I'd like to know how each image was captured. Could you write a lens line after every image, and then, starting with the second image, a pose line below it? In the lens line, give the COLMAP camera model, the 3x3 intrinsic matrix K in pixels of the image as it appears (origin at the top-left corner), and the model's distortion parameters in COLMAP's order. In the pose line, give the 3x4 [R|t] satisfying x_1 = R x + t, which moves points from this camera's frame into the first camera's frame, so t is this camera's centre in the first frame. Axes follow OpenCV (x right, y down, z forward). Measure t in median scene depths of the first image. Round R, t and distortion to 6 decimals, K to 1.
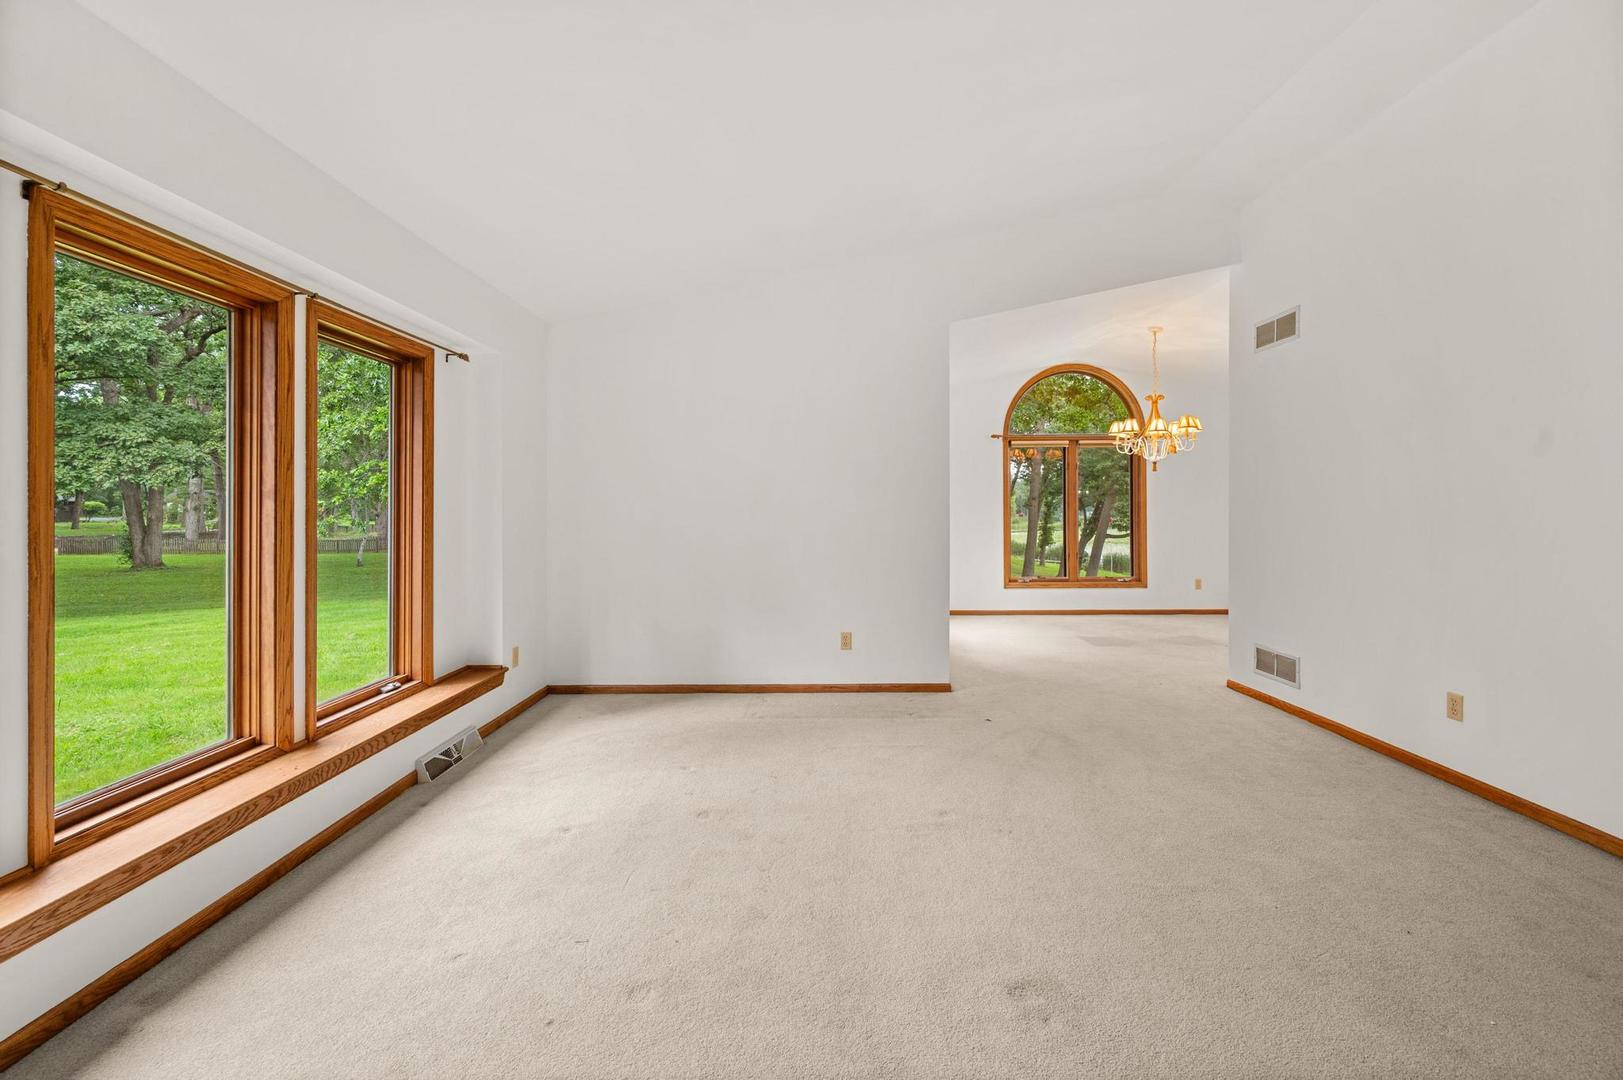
lens RADIAL K [[650.5, 0, 790.0], [0, 650.5, 503.7], [0, 0, 1]] dist [-0.006010, 0.001172]
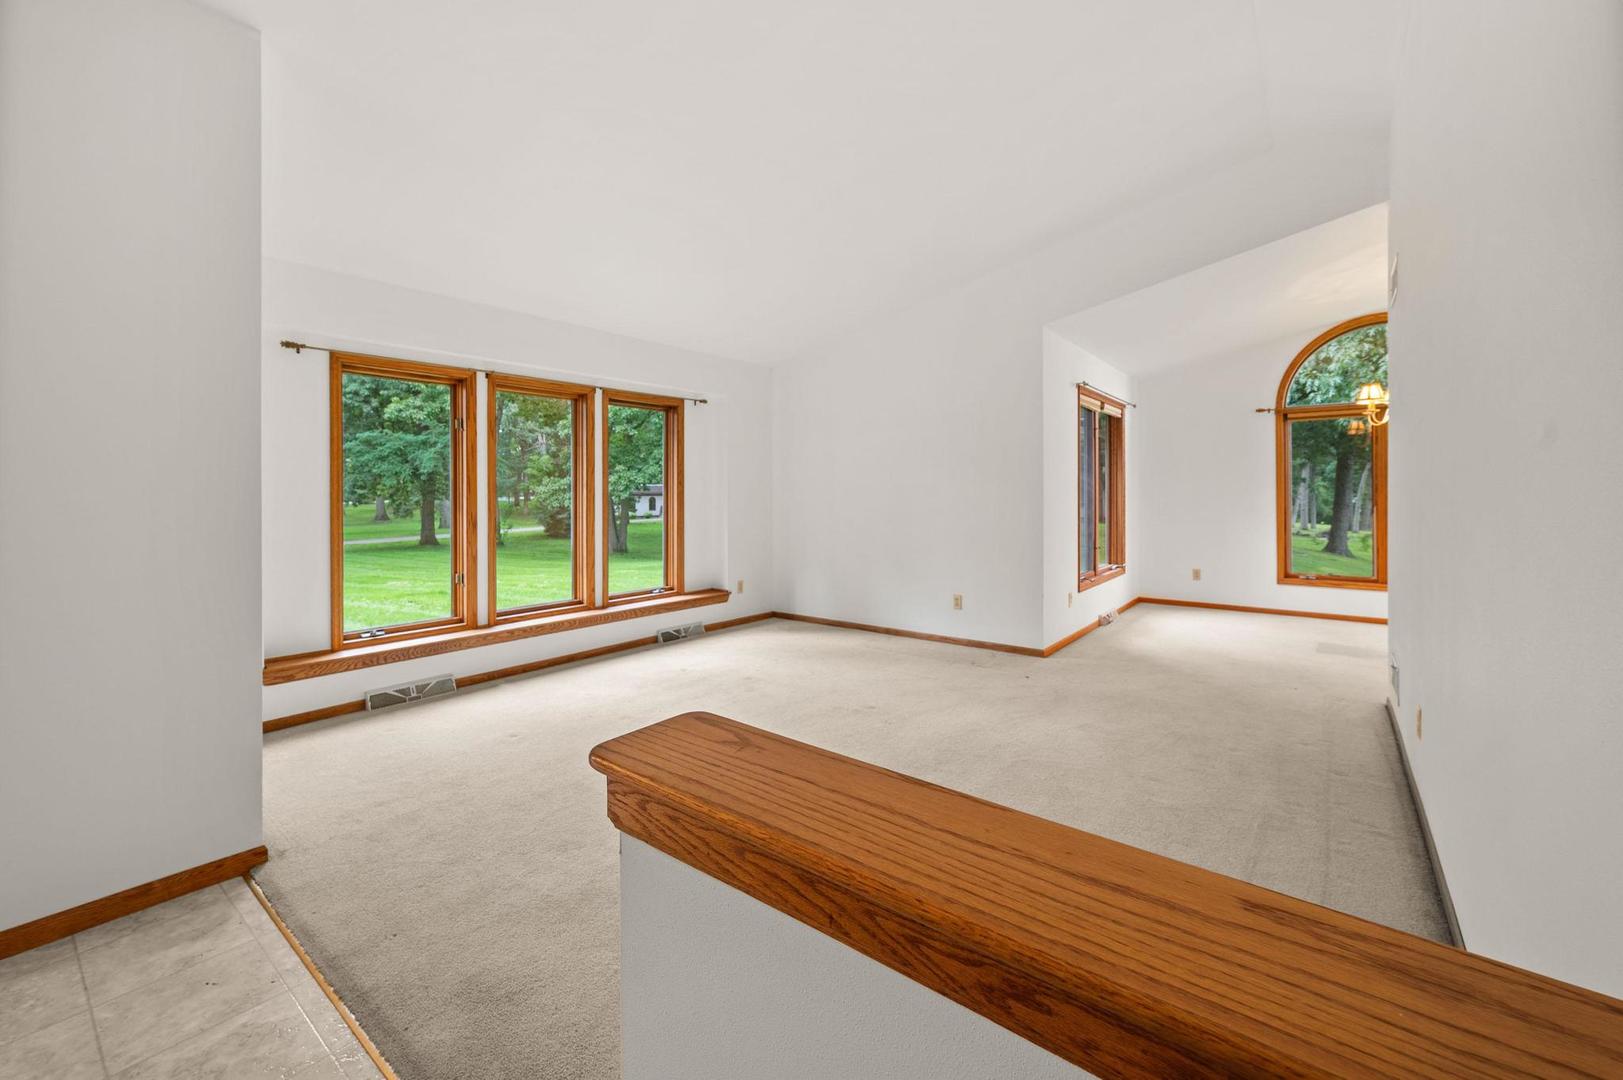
lens RADIAL K [[650.5, 0, 810.8], [0, 650.5, 487.2], [0, 0, 1]] dist [-0.006010, 0.001172]
pose [[0.784380, -0.006972, -0.620241, 0.711524], [0.005221, 0.999976, -0.004638, 0.002298], [0.620258, 0.000399, 0.784398, -0.133689]]
